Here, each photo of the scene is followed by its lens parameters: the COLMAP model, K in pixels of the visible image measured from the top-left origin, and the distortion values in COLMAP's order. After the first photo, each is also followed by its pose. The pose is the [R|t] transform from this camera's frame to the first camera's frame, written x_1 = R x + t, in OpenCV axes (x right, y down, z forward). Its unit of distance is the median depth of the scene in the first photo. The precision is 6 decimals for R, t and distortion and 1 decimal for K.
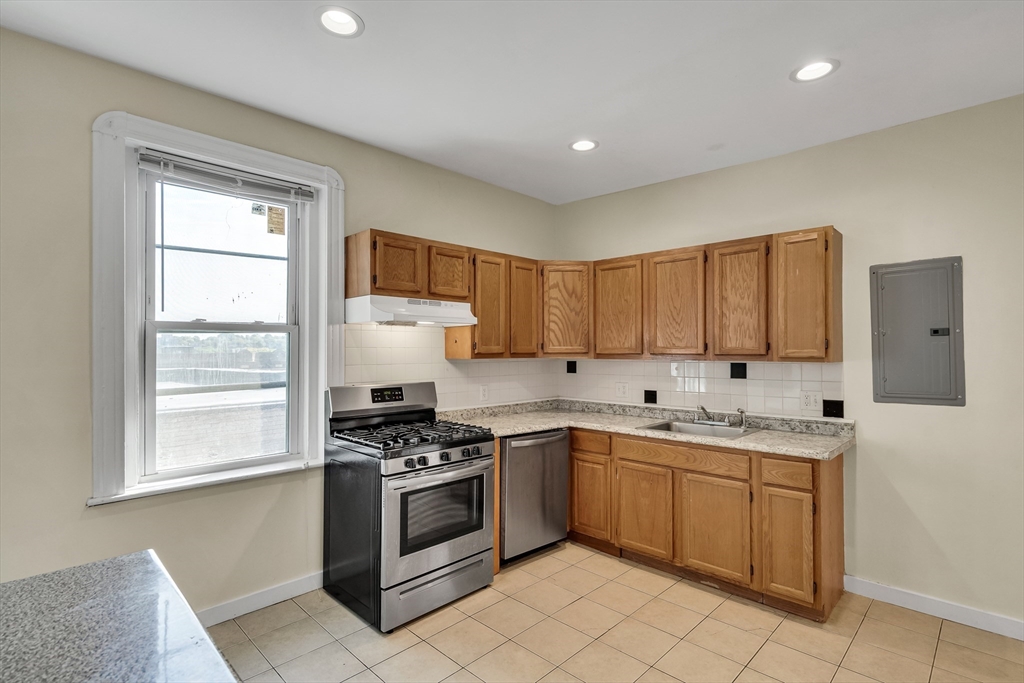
lens RADIAL K [[488.5, 0, 517.7], [0, 488.5, 342.7], [0, 0, 1]] dist [0.003082, 0.000419]
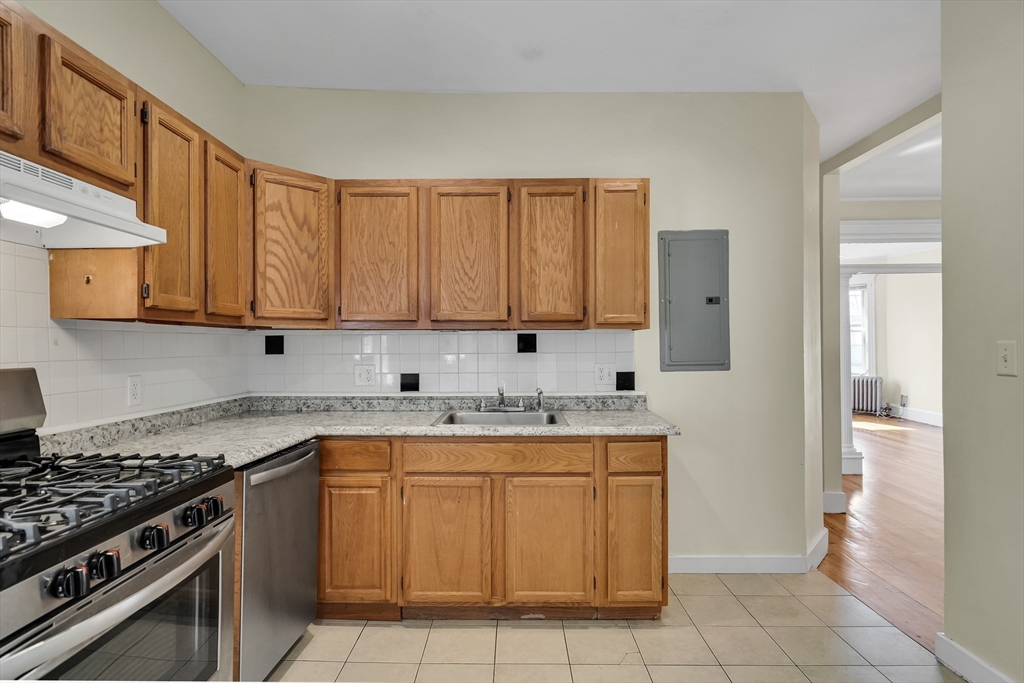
lens RADIAL K [[528.0, 0, 504.9], [0, 528.0, 341.1], [0, 0, 1]] dist [-0.002367, 0.000882]
pose [[0.736003, 0.003278, 0.676970, -0.185986], [-0.009853, 0.999934, 0.005871, 0.051179], [-0.676906, -0.010992, 0.735987, 0.387529]]
